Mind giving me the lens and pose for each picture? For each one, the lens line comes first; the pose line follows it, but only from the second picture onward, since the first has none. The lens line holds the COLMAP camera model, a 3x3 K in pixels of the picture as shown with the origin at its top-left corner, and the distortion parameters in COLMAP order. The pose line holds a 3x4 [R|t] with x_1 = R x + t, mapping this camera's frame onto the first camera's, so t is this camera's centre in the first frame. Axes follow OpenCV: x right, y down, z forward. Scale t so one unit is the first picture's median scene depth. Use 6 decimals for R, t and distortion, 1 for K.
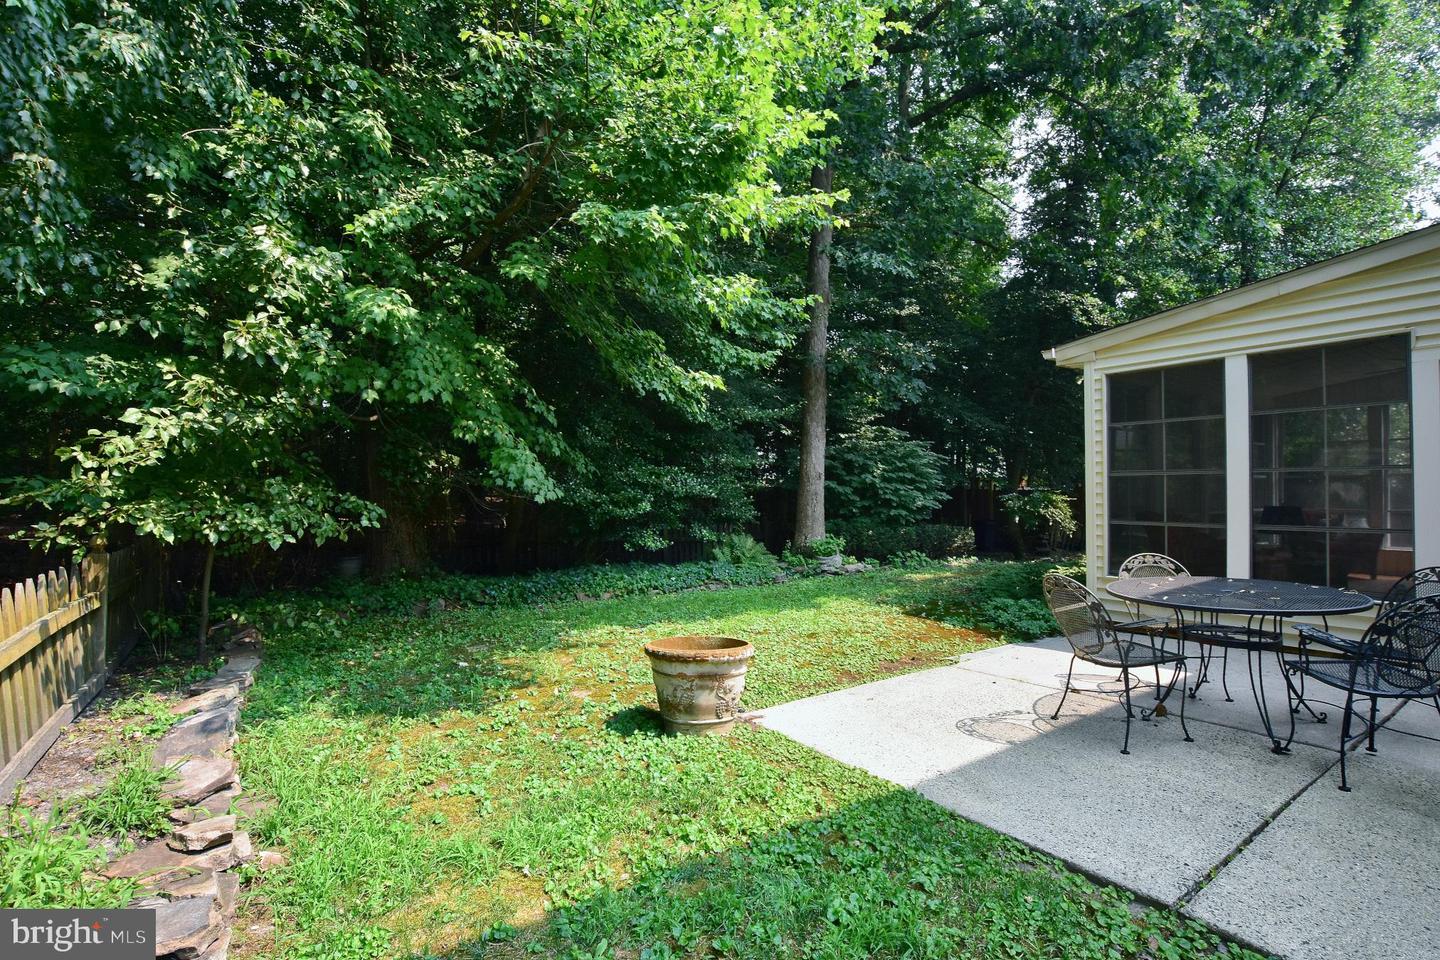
lens RADIAL K [[660.8, 0, 719.9], [0, 660.8, 482.1], [0, 0, 1]] dist [0.002392, 0.000155]
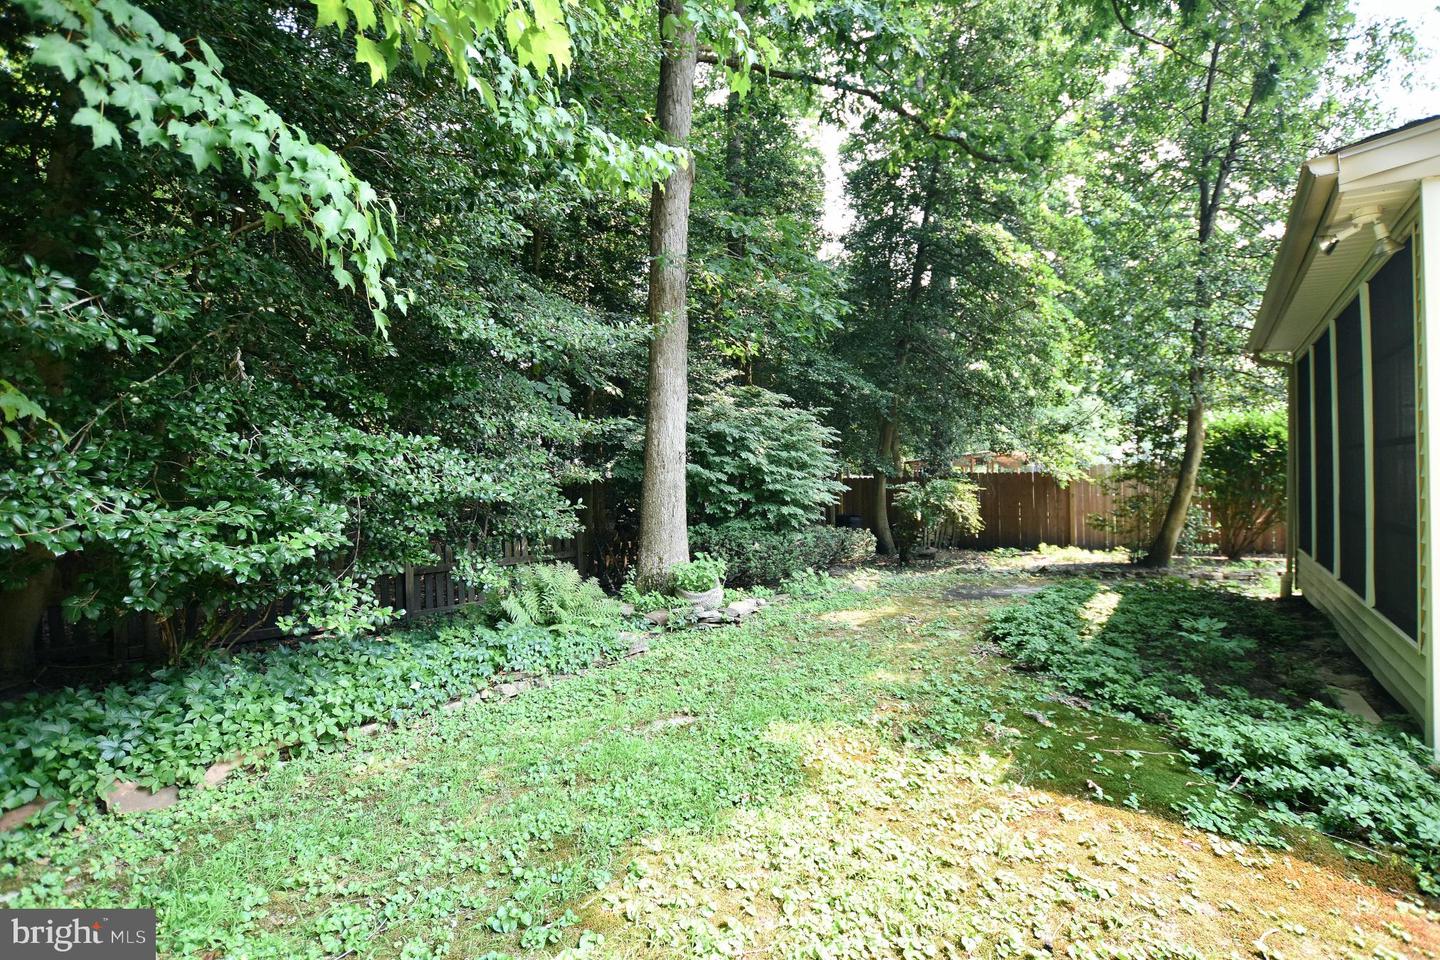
lens RADIAL K [[660.8, 0, 732.0], [0, 660.8, 487.5], [0, 0, 1]] dist [0.002392, 0.000155]
pose [[0.932827, -0.017650, 0.359891, -0.024025], [0.008126, 0.999576, 0.027961, 0.002072], [-0.360232, -0.023158, 0.932575, 0.414677]]
